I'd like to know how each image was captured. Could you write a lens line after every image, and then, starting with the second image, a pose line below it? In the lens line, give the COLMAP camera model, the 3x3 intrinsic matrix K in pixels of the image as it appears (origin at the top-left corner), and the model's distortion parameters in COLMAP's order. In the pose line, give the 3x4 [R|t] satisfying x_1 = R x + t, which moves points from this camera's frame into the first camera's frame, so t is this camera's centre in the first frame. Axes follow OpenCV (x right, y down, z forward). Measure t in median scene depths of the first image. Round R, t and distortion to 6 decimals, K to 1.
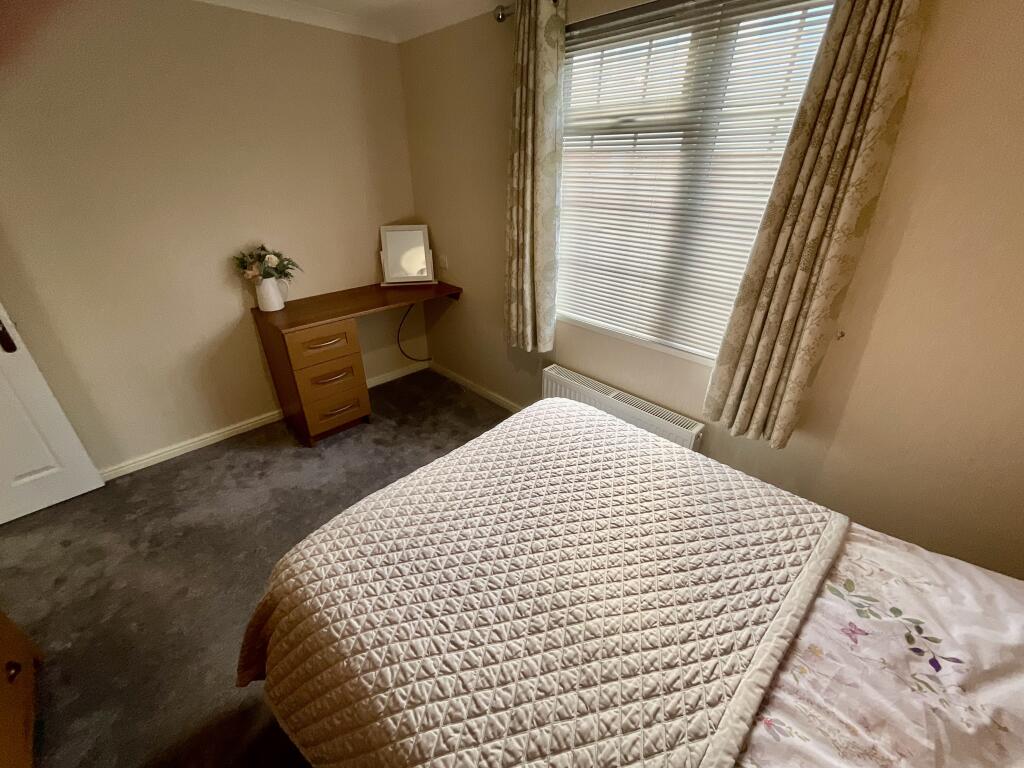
lens RADIAL K [[414.0, 0, 512.0], [0, 414.0, 384.0], [0, 0, 1]] dist [-0.001671, -0.000040]
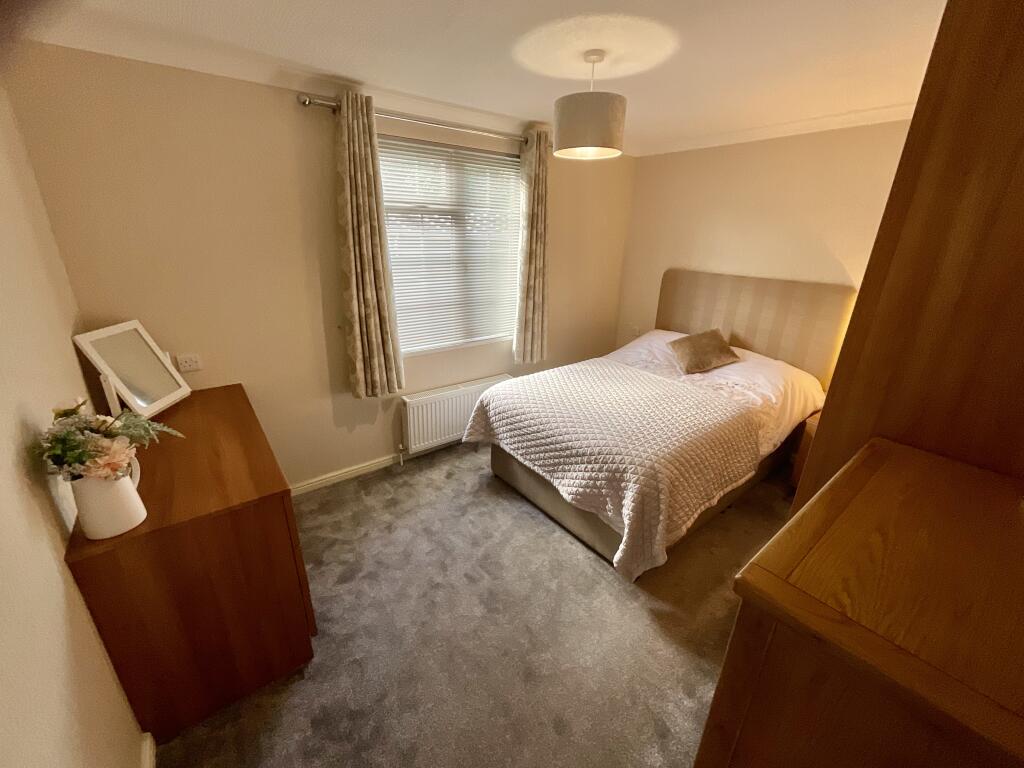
lens RADIAL K [[414.0, 0, 512.0], [0, 414.0, 384.0], [0, 0, 1]] dist [-0.001671, -0.000040]
pose [[0.116328, -0.345645, 0.931127, -1.206338], [0.440173, 0.858339, 0.263633, -0.323250], [-0.890346, 0.379189, 0.251992, 0.548770]]
